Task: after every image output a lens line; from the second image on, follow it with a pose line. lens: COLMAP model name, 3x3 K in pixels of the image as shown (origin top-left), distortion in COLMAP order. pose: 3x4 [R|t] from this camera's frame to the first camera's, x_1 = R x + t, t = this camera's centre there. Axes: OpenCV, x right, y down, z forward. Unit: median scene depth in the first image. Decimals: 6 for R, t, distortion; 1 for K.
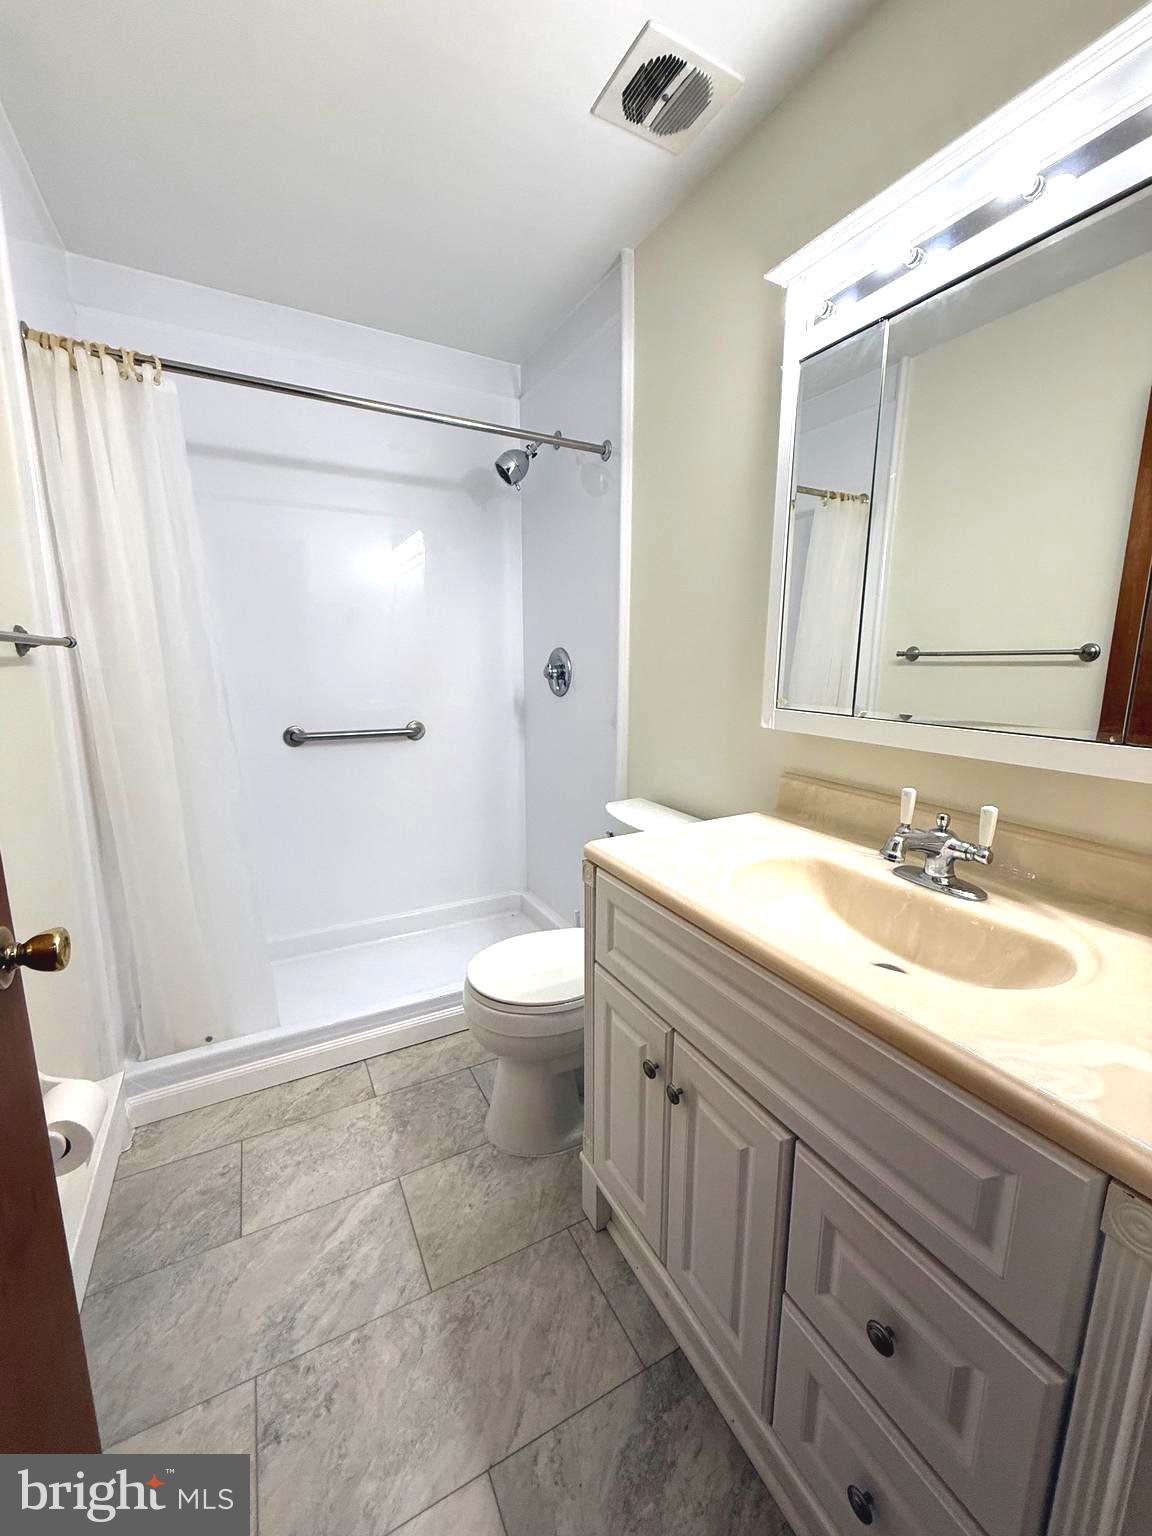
lens RADIAL K [[615.5, 0, 576.3], [0, 615.5, 762.6], [0, 0, 1]] dist [0.000212, 0.000518]
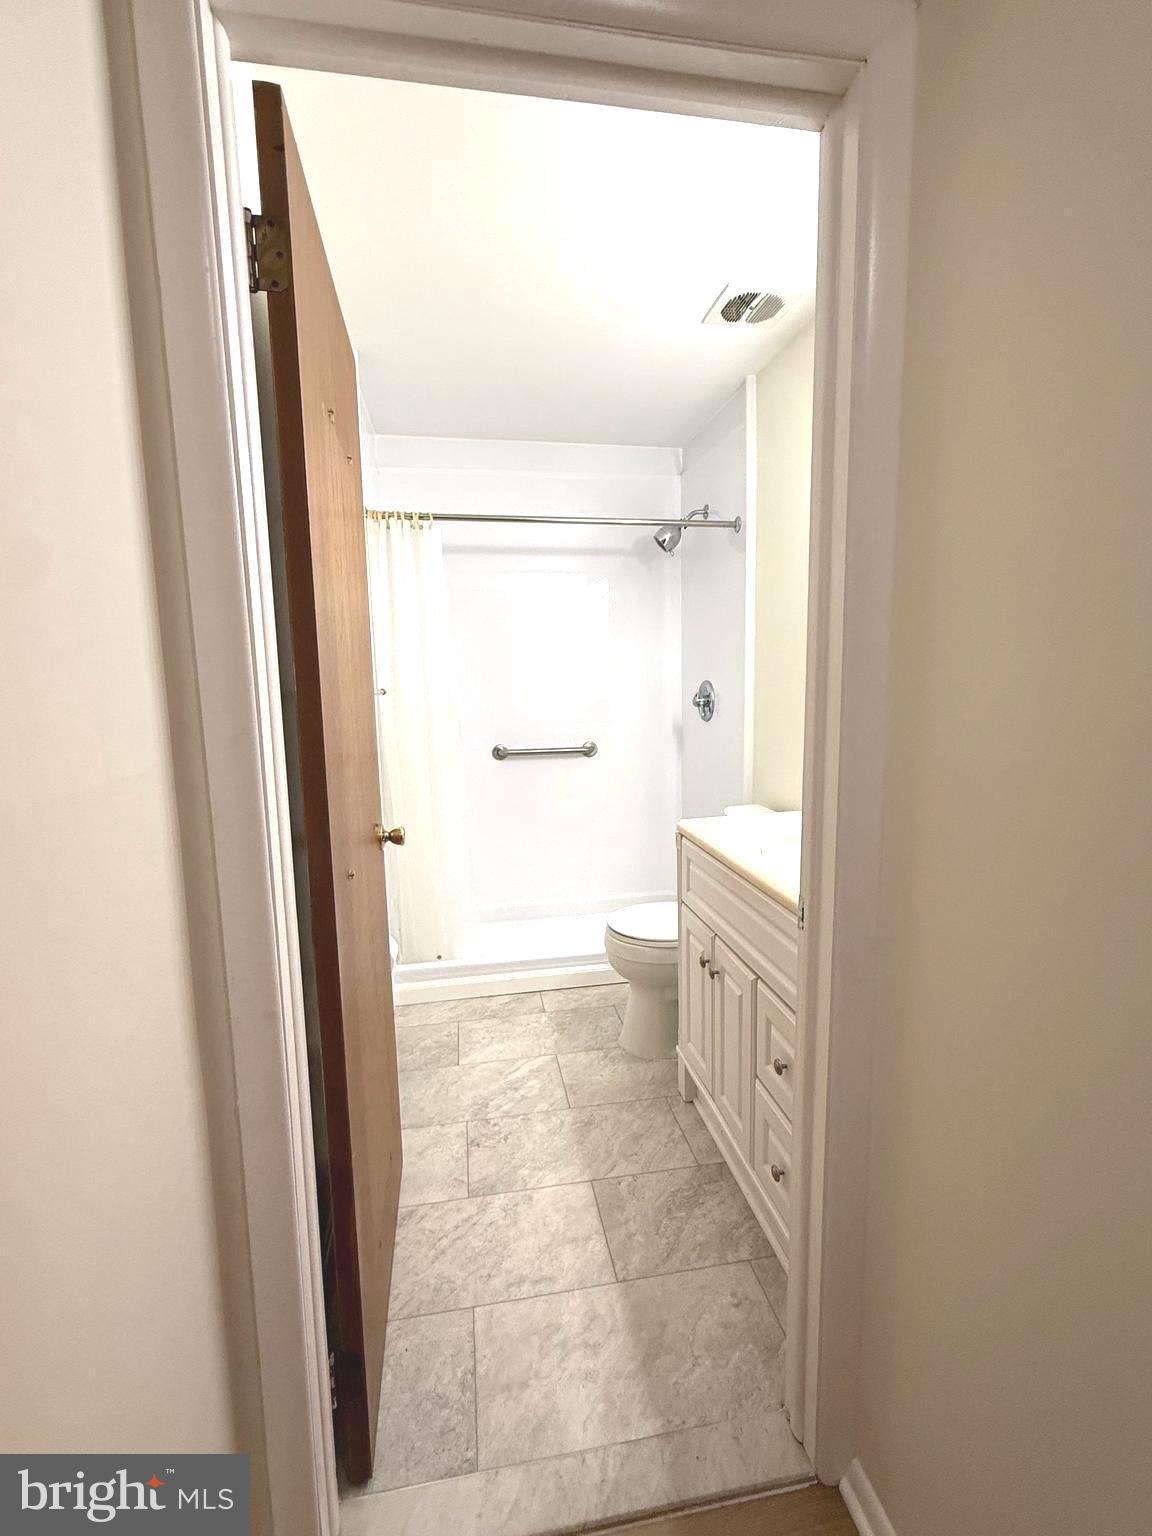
lens RADIAL K [[676.3, 0, 575.8], [0, 676.3, 765.3], [0, 0, 1]] dist [-0.005685, -0.000188]
pose [[0.950321, 0.018113, -0.310745, 0.254276], [-0.030559, 0.998912, -0.035230, 0.055163], [0.309769, 0.042975, 0.949840, -0.560282]]
